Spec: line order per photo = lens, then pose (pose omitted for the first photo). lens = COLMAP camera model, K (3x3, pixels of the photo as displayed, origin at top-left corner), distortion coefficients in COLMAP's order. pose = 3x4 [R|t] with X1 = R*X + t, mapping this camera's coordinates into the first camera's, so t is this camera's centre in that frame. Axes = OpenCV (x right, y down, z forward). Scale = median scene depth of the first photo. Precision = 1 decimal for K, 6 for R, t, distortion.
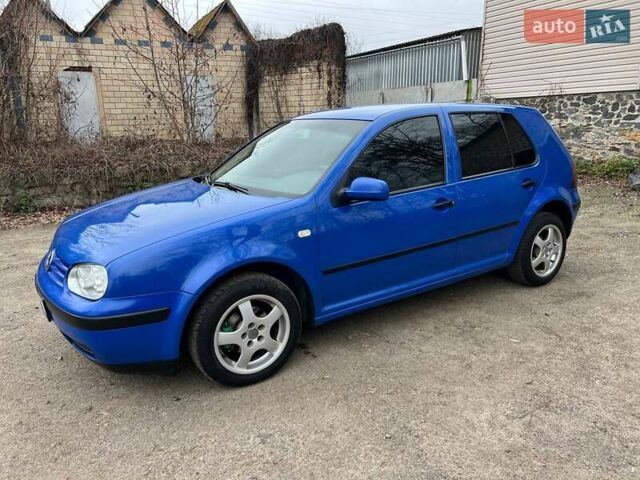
lens RADIAL K [[479.4, 0, 316.6], [0, 479.4, 239.6], [0, 0, 1]] dist [0.054441, -0.058918]
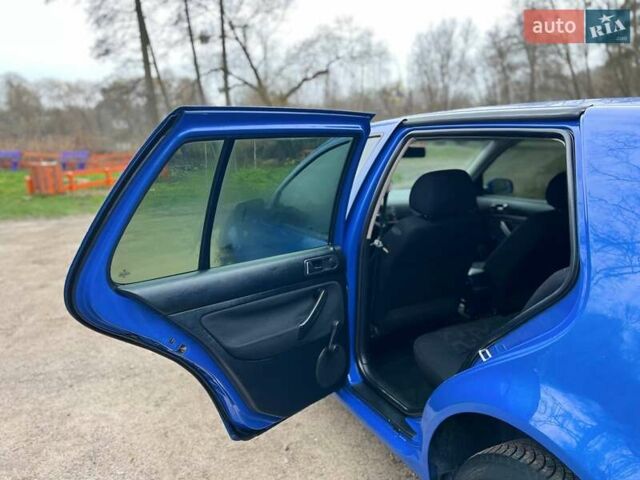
lens RADIAL K [[479.4, 0, 319.2], [0, 479.4, 240.0], [0, 0, 1]] dist [0.054441, -0.058918]
pose [[-0.132364, 0.237939, -0.962219, 0.270940], [-0.212420, 0.941397, 0.262011, -0.086158], [0.968172, 0.239075, -0.074064, 0.311456]]
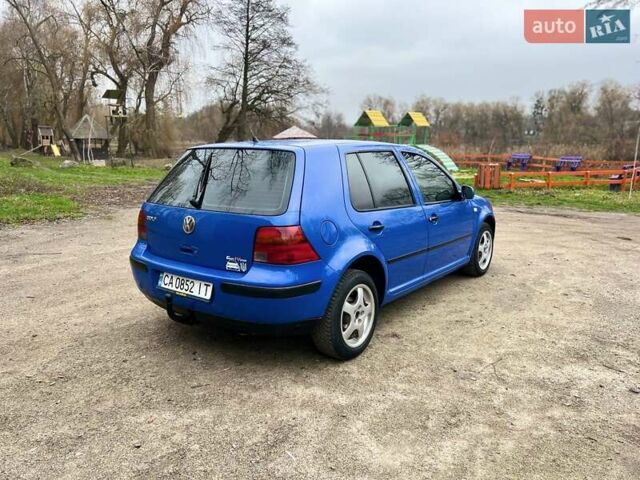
lens RADIAL K [[479.4, 0, 322.3], [0, 479.4, 240.4], [0, 0, 1]] dist [0.054441, -0.058918]
pose [[-0.933852, 0.090673, -0.345976, 0.209740], [-0.066470, 0.906479, 0.416986, -0.193963], [0.351429, 0.412400, -0.840490, 0.733645]]
